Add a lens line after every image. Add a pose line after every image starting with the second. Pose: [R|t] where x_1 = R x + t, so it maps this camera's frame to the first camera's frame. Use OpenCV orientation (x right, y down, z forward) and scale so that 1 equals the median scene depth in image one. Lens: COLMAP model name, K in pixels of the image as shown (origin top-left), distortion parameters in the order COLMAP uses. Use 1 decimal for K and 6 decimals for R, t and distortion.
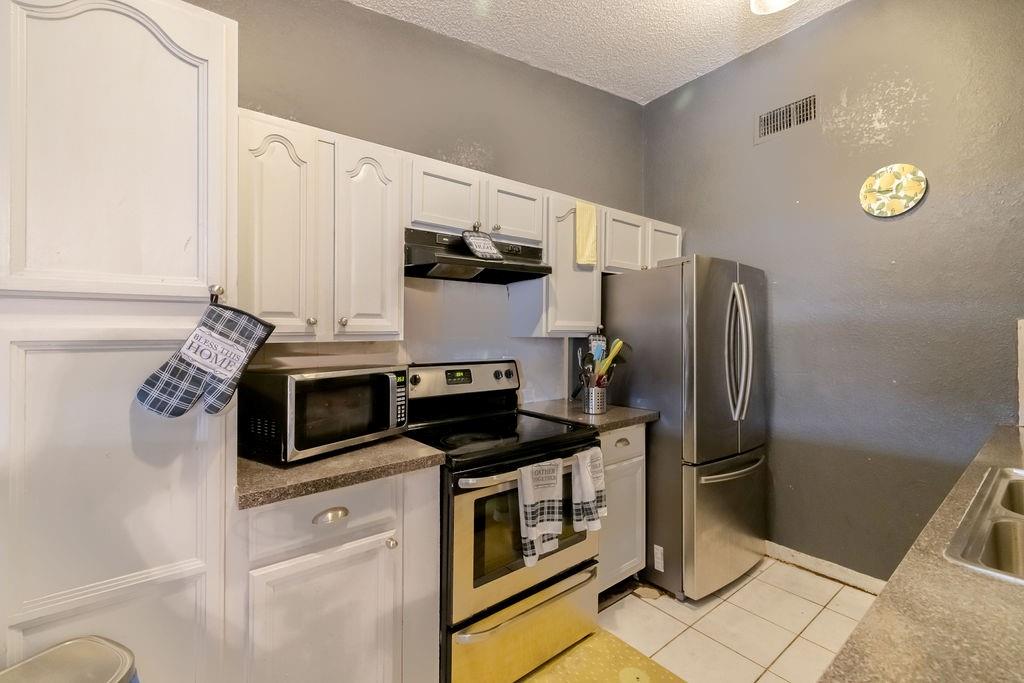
lens RADIAL K [[432.5, 0, 512.9], [0, 432.5, 334.2], [0, 0, 1]] dist [0.000829, 0.000119]
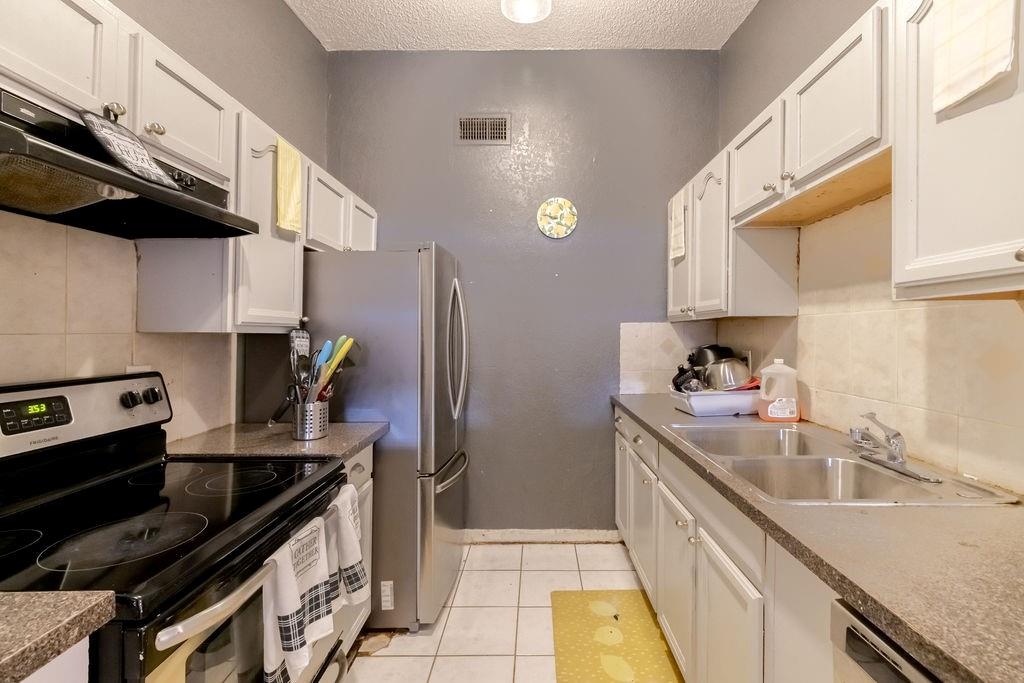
lens RADIAL K [[435.7, 0, 527.6], [0, 435.7, 336.8], [0, 0, 1]] dist [-0.000160, 0.000168]
pose [[0.611485, -0.000763, 0.791256, -0.173869], [-0.006255, 0.999964, 0.005798, 0.006782], [-0.791232, -0.008494, 0.611458, 0.278290]]
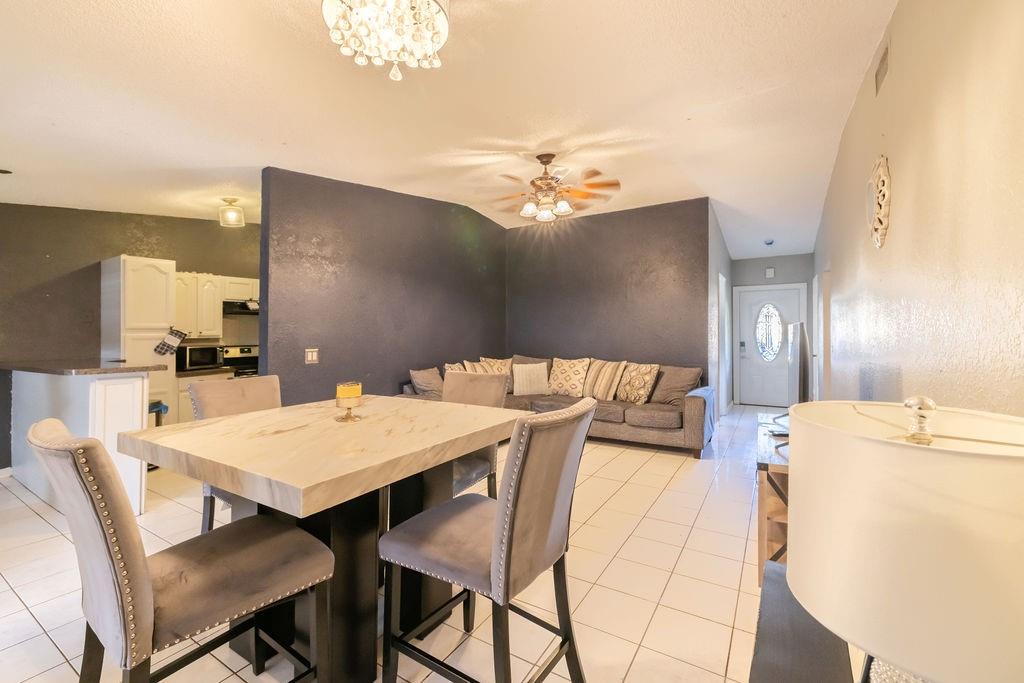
lens RADIAL K [[432.5, 0, 512.9], [0, 432.5, 334.2], [0, 0, 1]] dist [0.000829, 0.000119]
pose [[0.941694, -0.001299, 0.336469, 0.524320], [-0.001668, 0.999962, 0.008529, -0.032142], [-0.336467, -0.008593, 0.941656, -2.066285]]
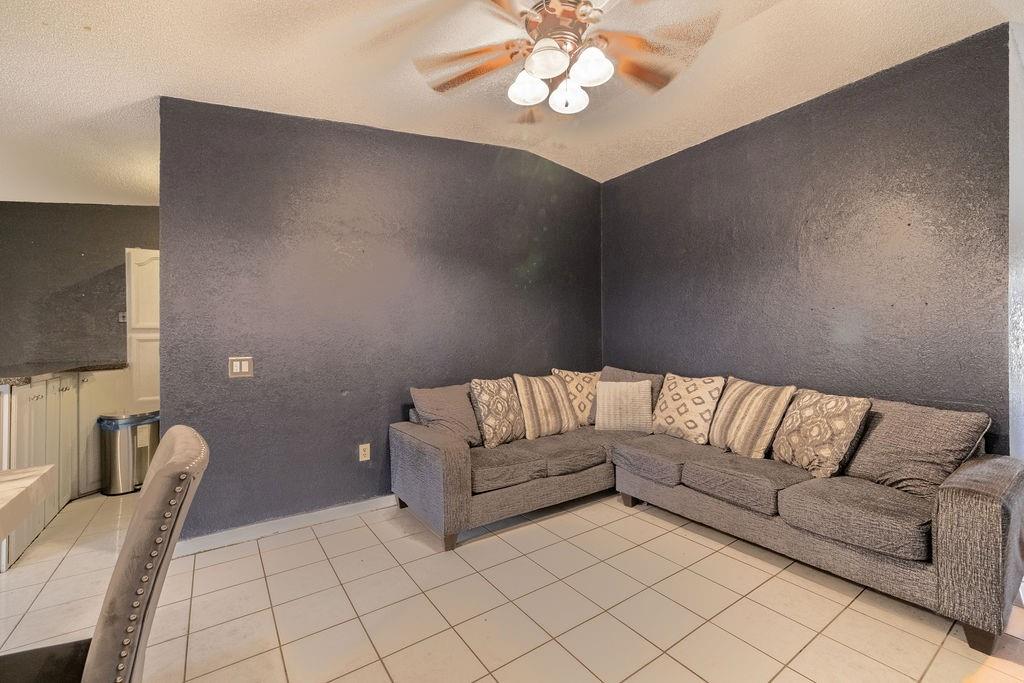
lens RADIAL K [[432.5, 0, 512.9], [0, 432.5, 334.2], [0, 0, 1]] dist [0.000829, 0.000119]
pose [[0.998371, -0.000682, -0.057050, 1.200822], [0.001086, 0.999974, 0.007059, -0.026535], [0.057044, -0.007109, 0.998346, -1.300821]]
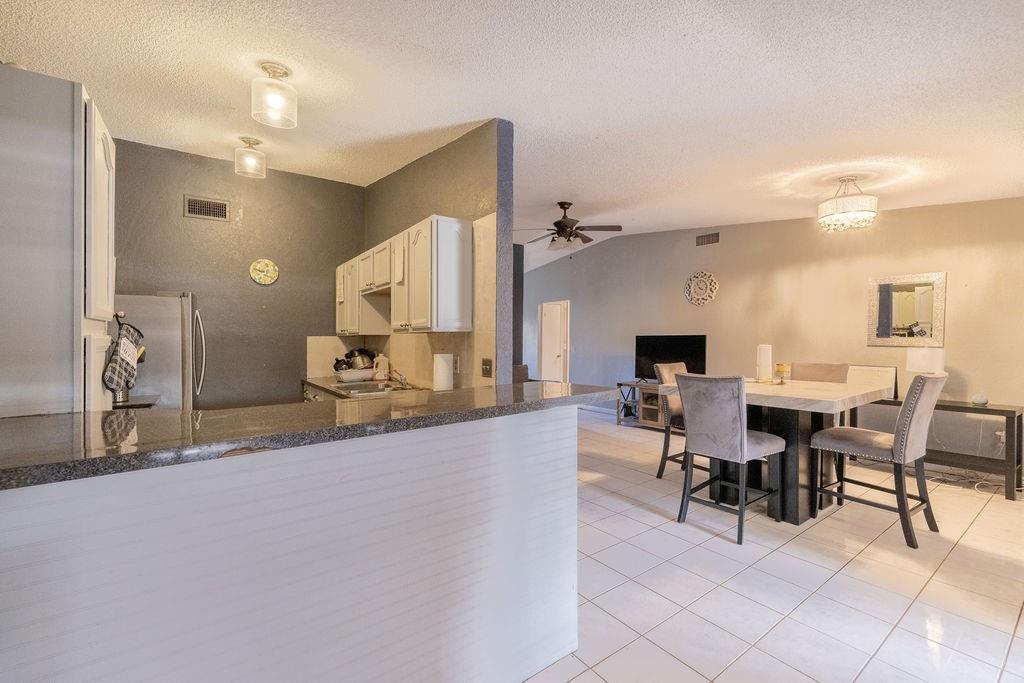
lens RADIAL K [[438.8, 0, 514.1], [0, 438.8, 351.1], [0, 0, 1]] dist [-0.001046, -0.000374]
pose [[0.027778, -0.020084, 0.999412, -1.125487], [-0.003585, 0.999790, 0.020191, -0.002924], [-0.999608, -0.004144, 0.027700, -0.229995]]
